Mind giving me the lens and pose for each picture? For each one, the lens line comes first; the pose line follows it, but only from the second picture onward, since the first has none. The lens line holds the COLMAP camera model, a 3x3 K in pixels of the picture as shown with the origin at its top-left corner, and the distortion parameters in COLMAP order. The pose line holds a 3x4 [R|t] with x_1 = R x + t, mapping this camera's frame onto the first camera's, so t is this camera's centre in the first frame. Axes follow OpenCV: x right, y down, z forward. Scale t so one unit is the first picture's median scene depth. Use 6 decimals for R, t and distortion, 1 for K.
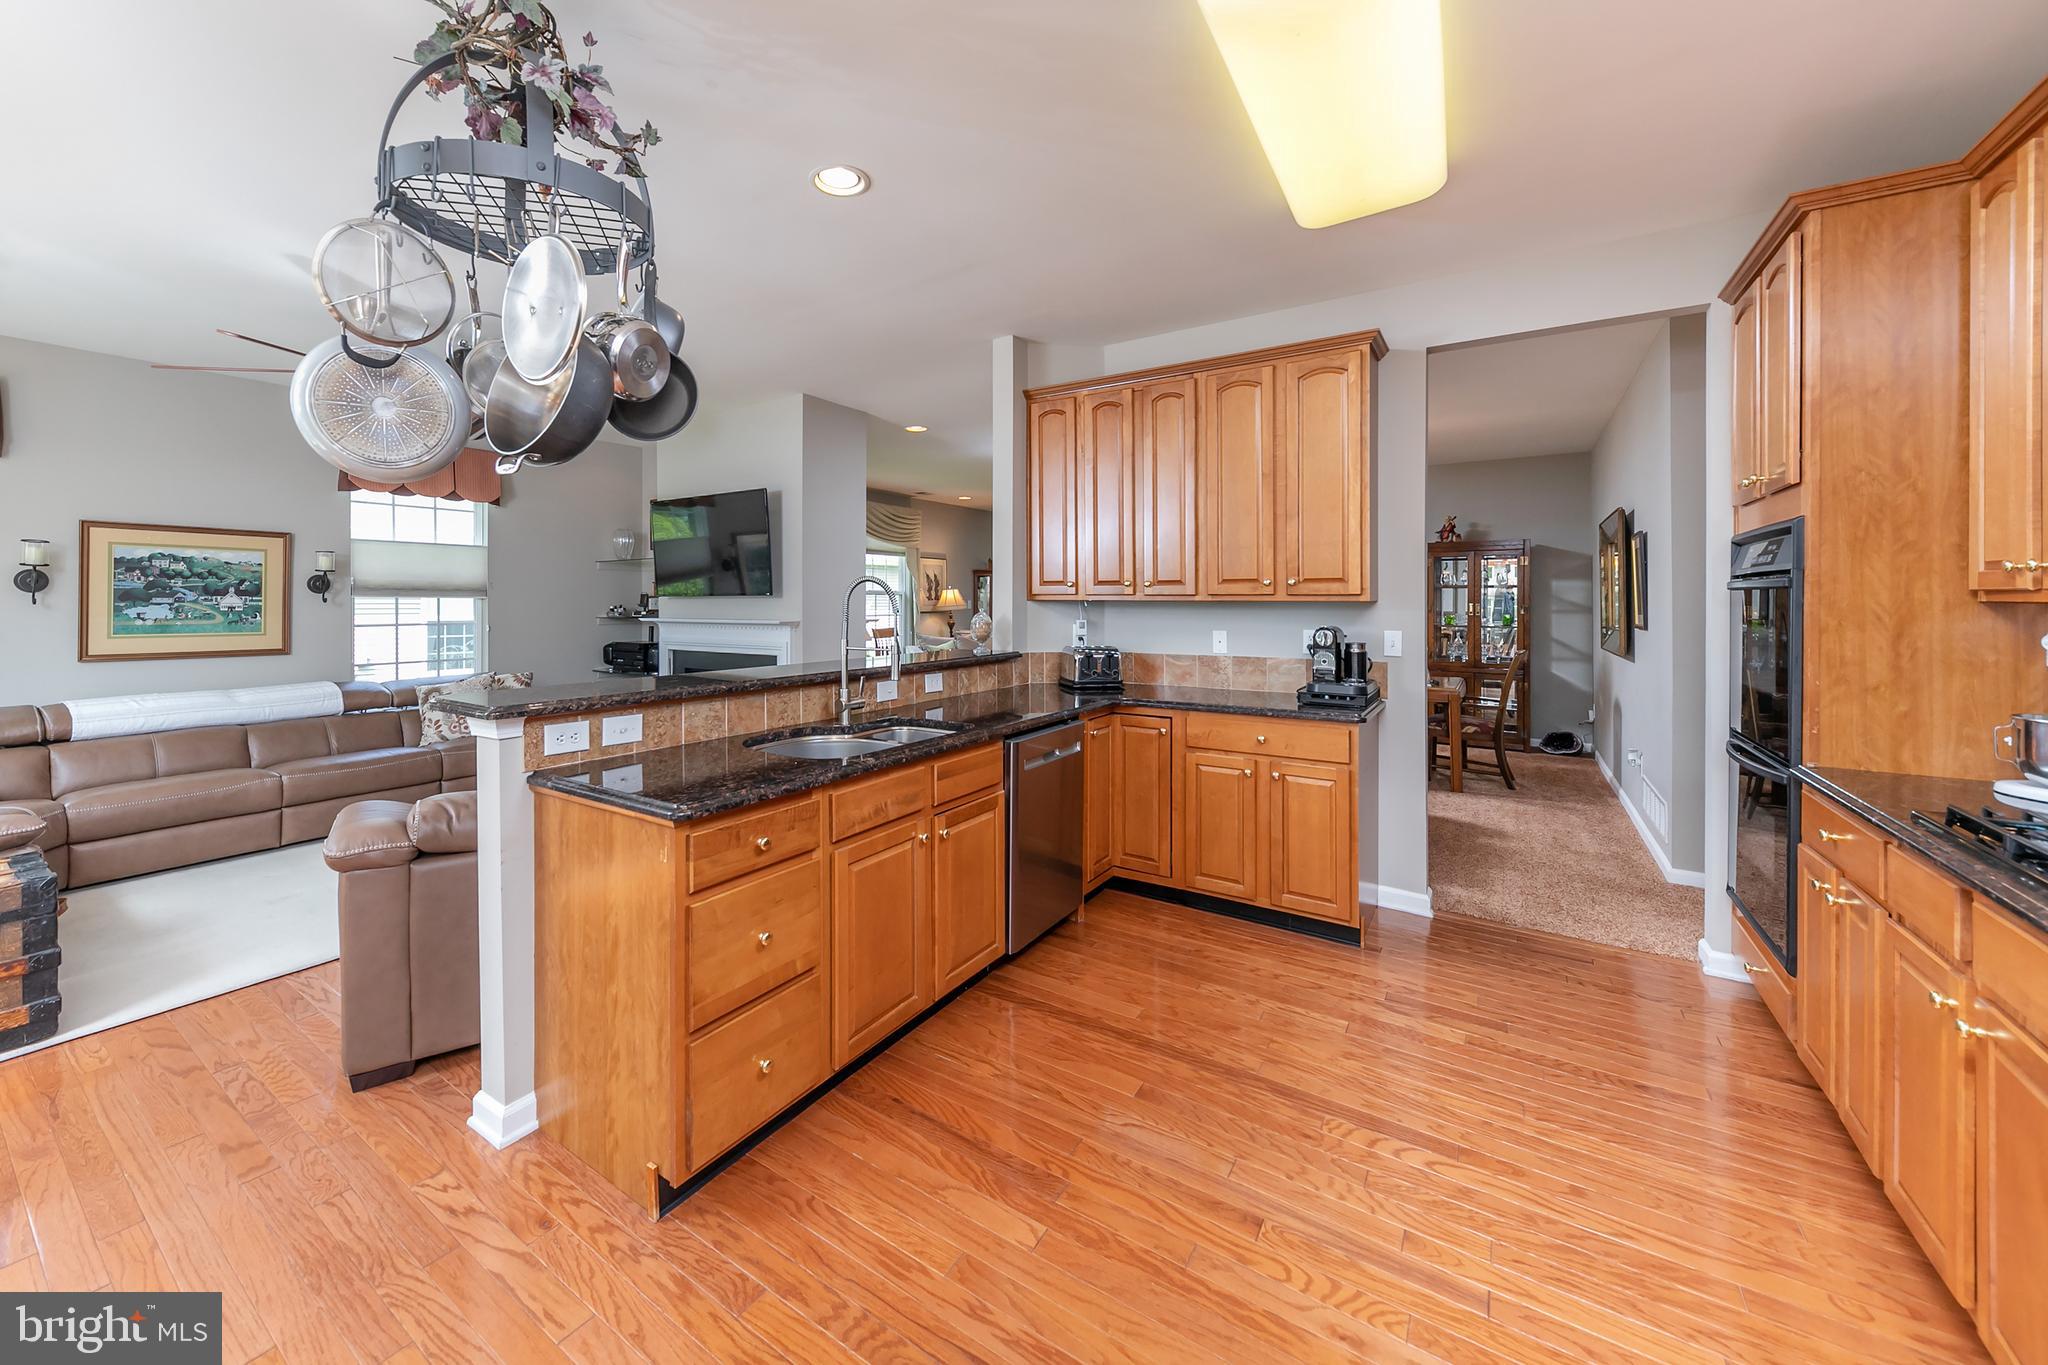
lens RADIAL K [[759.9, 0, 1022.2], [0, 759.9, 618.3], [0, 0, 1]] dist [0.014836, -0.006875]
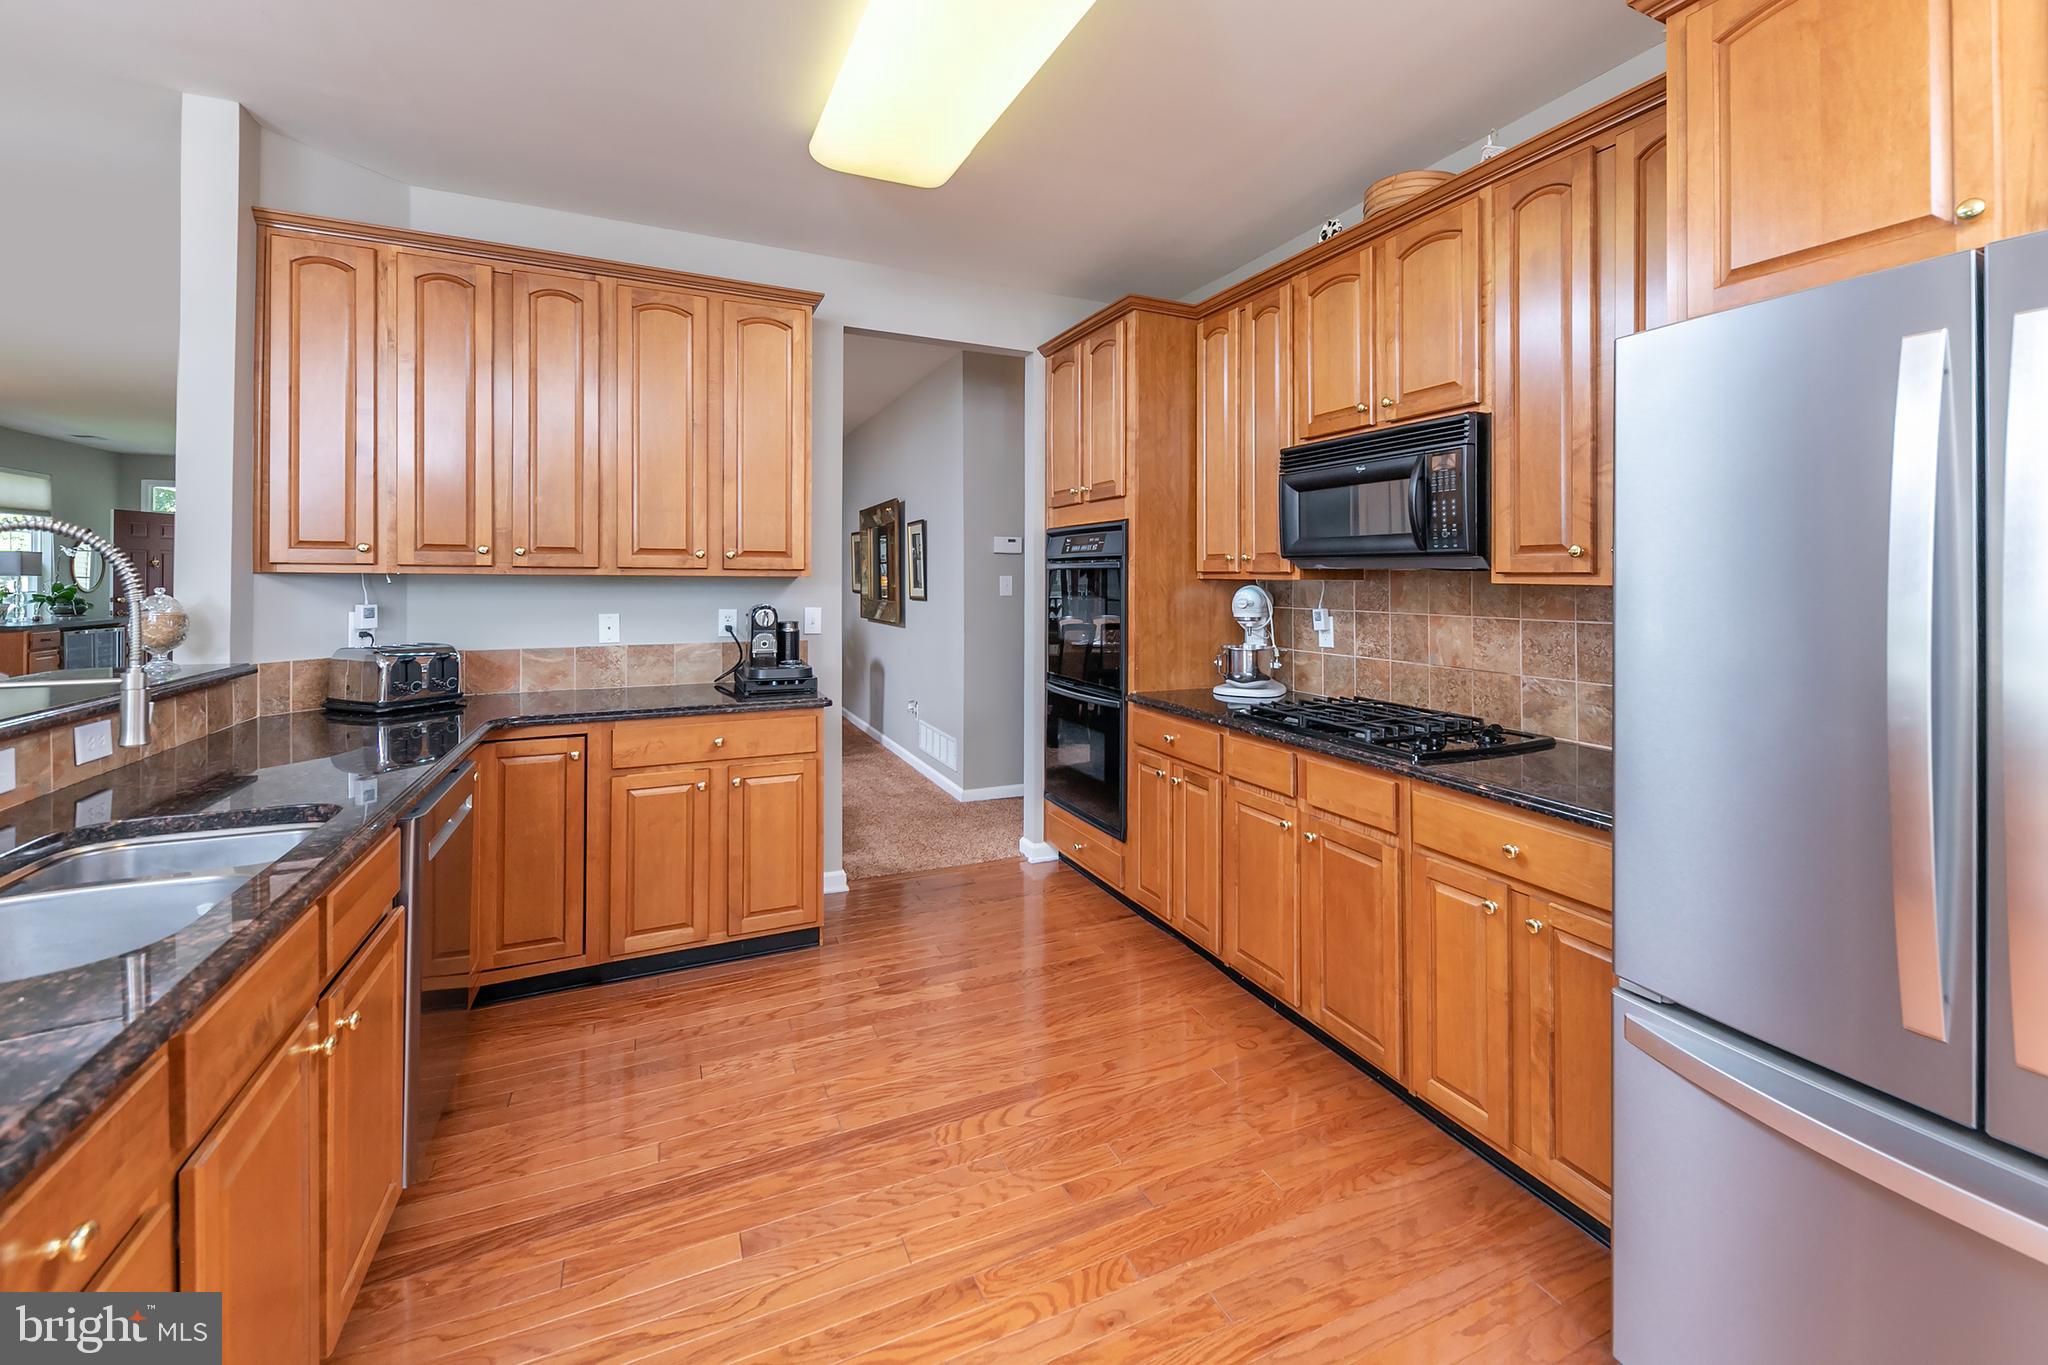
lens RADIAL K [[798.8, 0, 1022.0], [0, 798.8, 580.0], [0, 0, 1]] dist [-0.000637, -0.000090]
pose [[0.543432, -0.000009, 0.839453, -0.230340], [0.014559, 0.999850, -0.009414, -0.005067], [-0.839327, 0.017338, 0.543351, 0.235256]]
